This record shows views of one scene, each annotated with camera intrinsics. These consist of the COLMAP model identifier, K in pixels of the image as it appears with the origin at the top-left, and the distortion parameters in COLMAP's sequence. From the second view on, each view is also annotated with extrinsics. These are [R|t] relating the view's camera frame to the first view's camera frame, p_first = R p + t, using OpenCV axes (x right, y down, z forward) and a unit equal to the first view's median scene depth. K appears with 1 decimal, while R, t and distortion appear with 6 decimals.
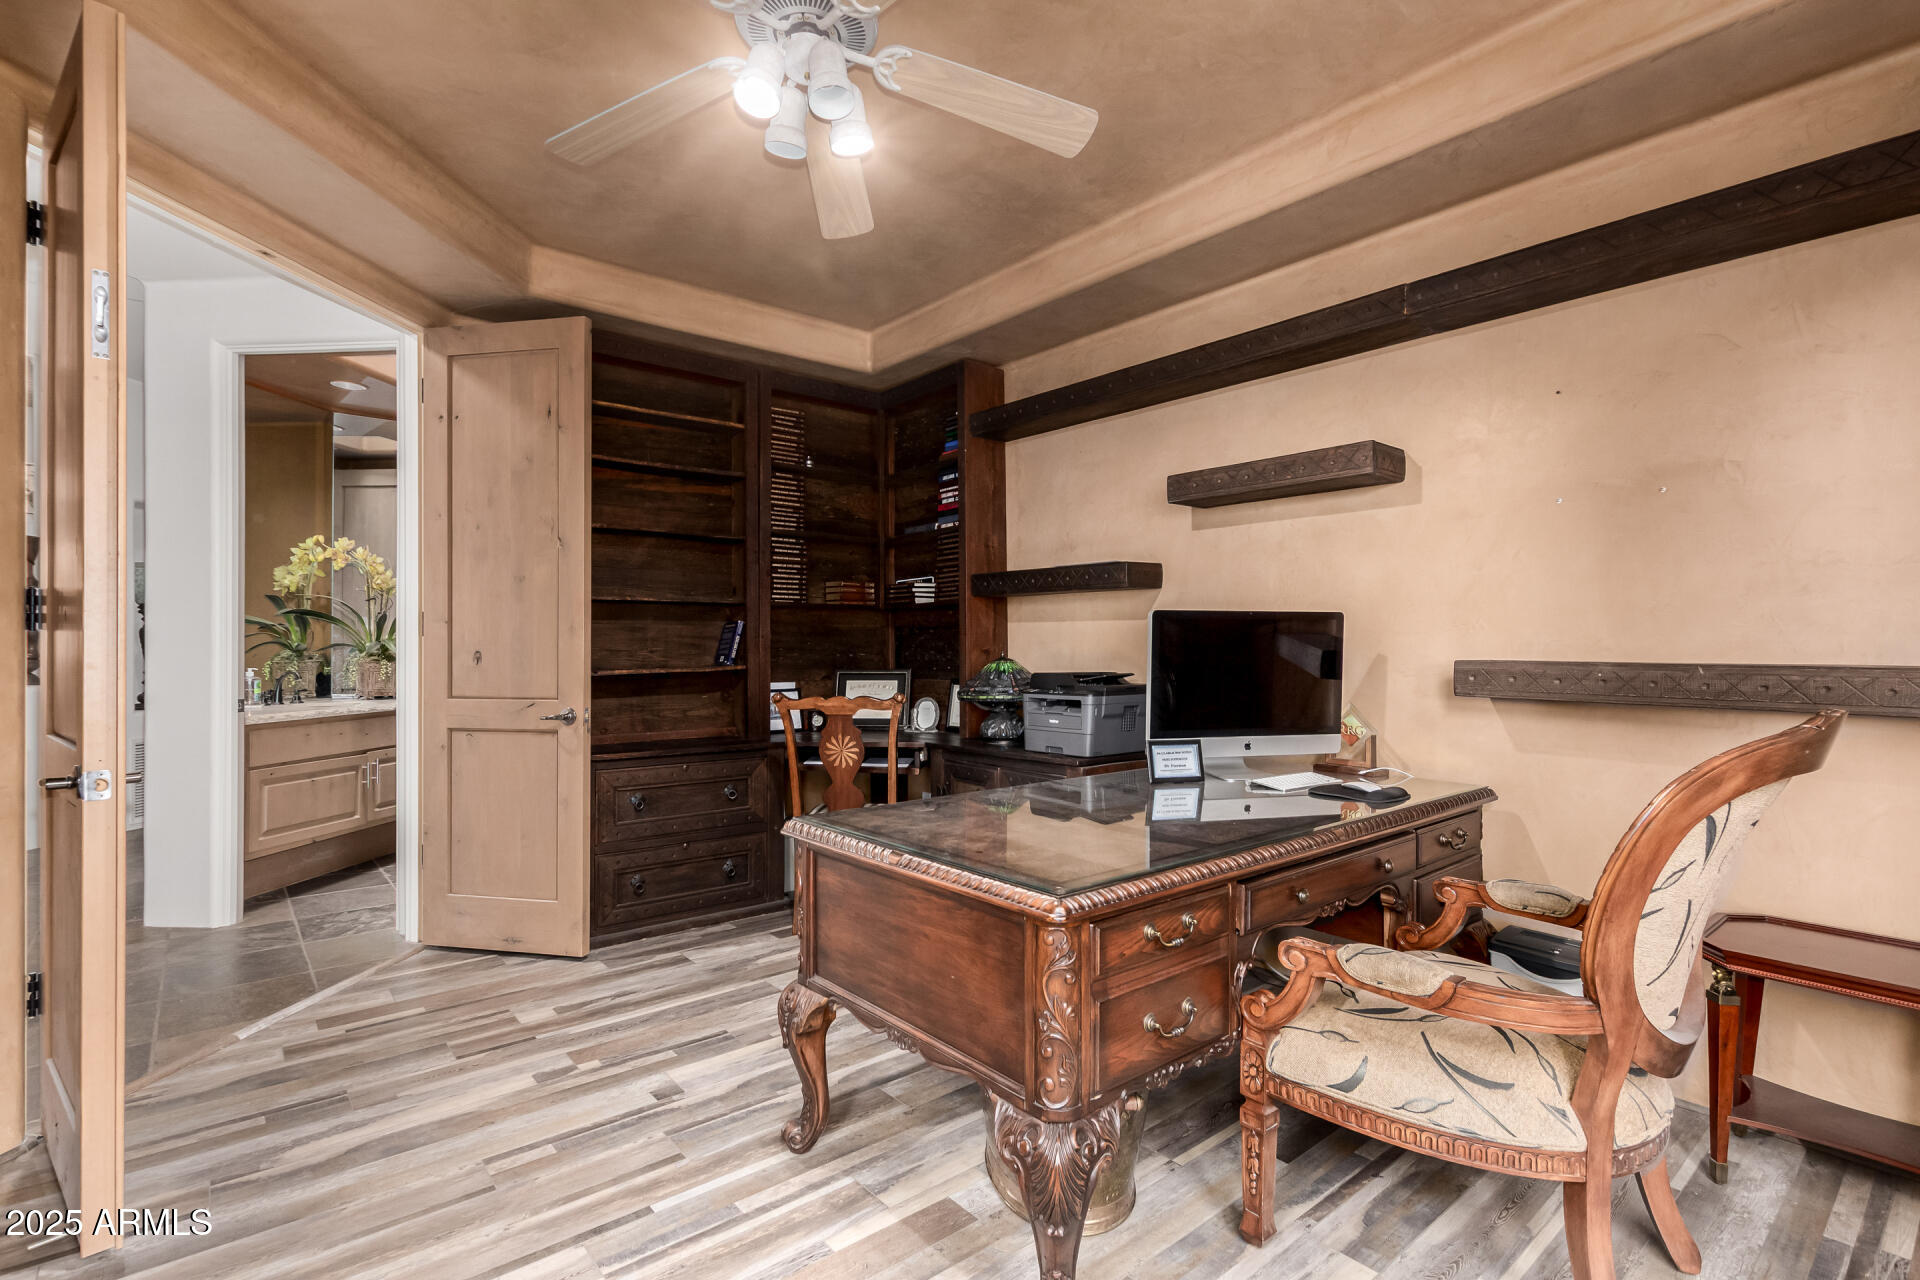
lens RADIAL K [[887.0, 0, 960.0], [0, 887.0, 640.0], [0, 0, 1]] dist [0.002585, -0.001960]
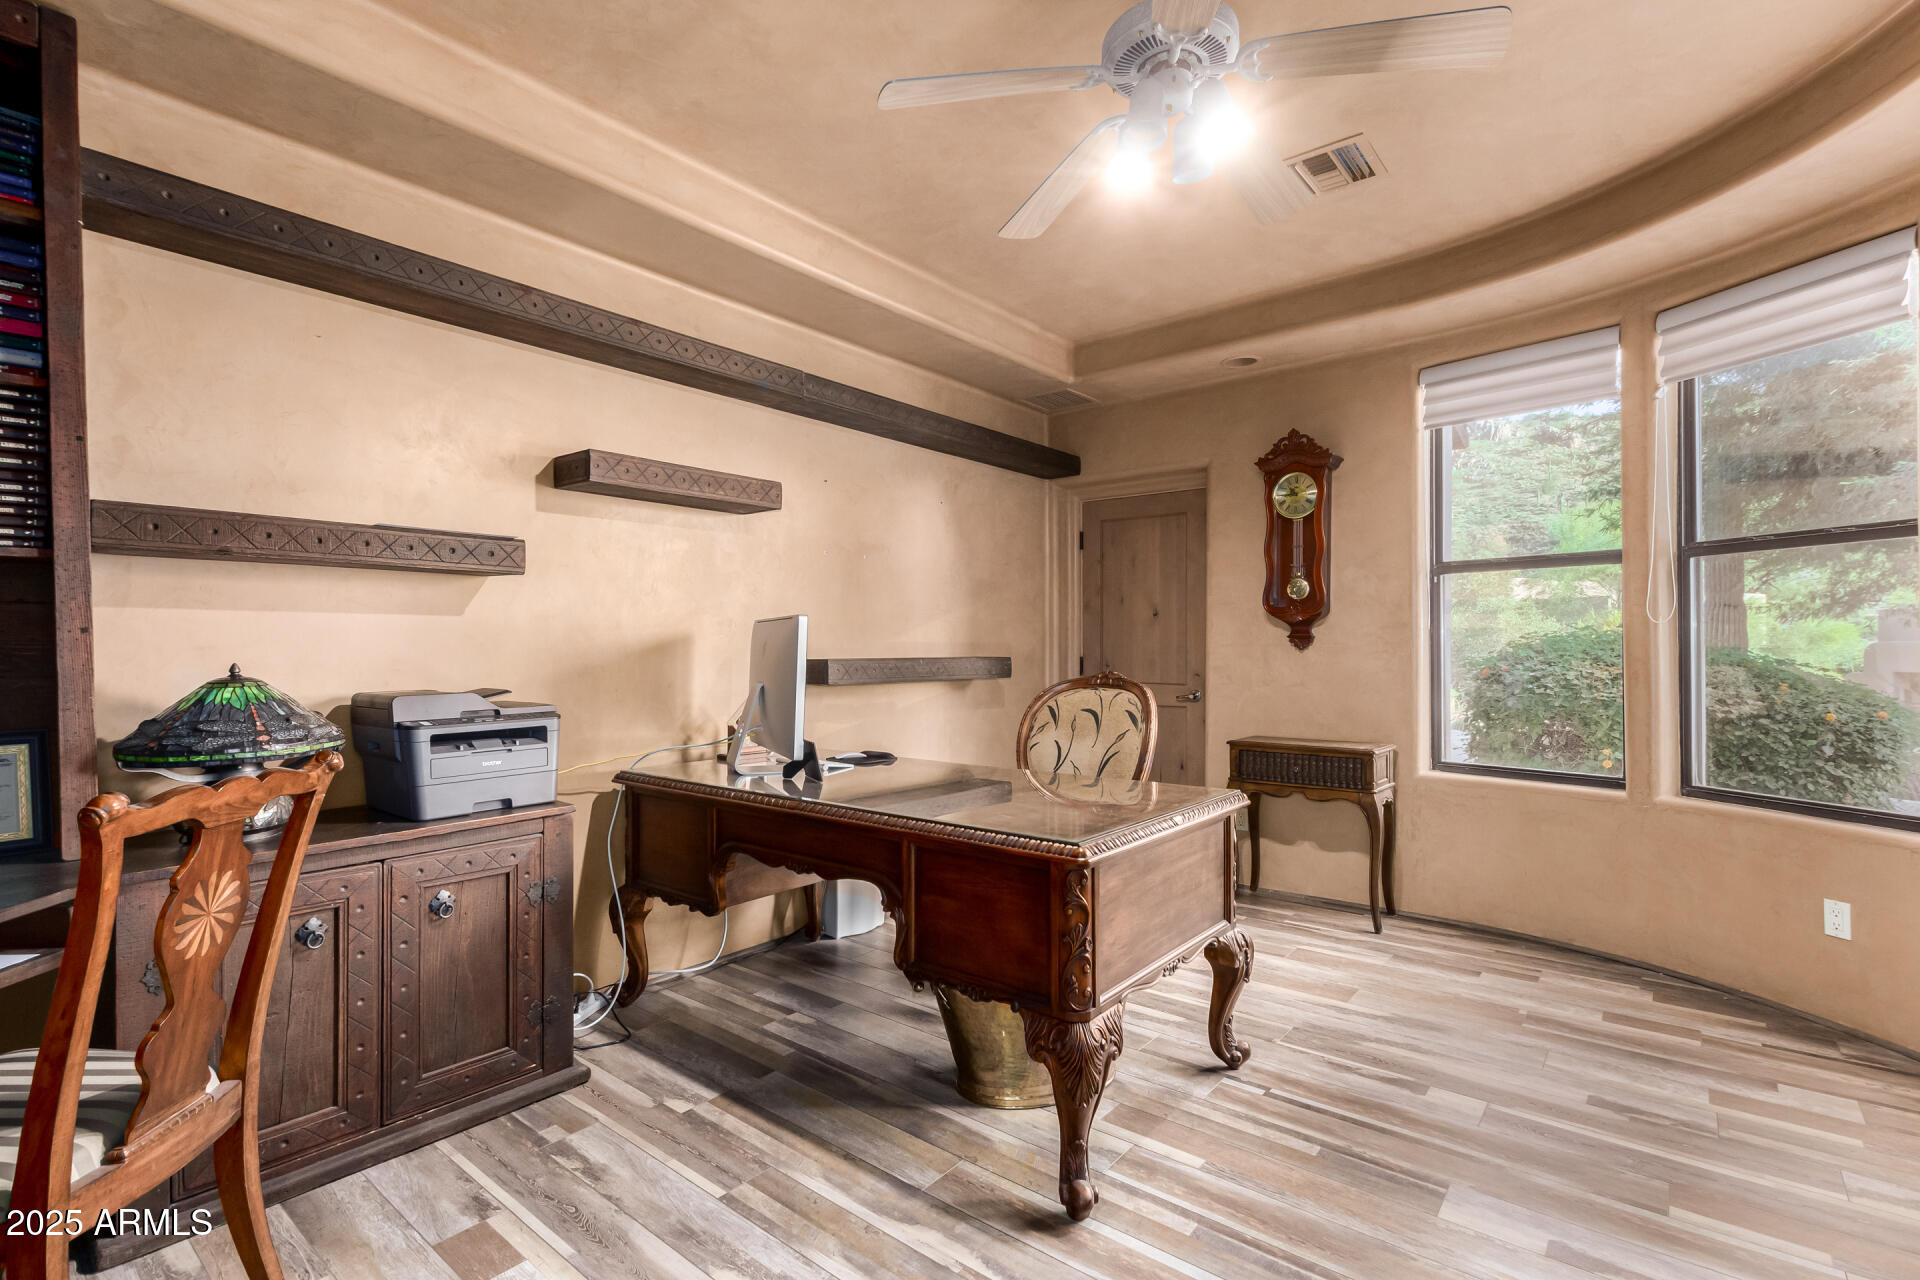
lens RADIAL K [[887.0, 0, 960.0], [0, 887.0, 640.0], [0, 0, 1]] dist [0.002585, -0.001960]
pose [[-0.181985, 0.005610, 0.983285, -0.807713], [-0.005687, 0.999961, -0.006758, 0.000881], [-0.983285, -0.006822, -0.181946, 0.995427]]
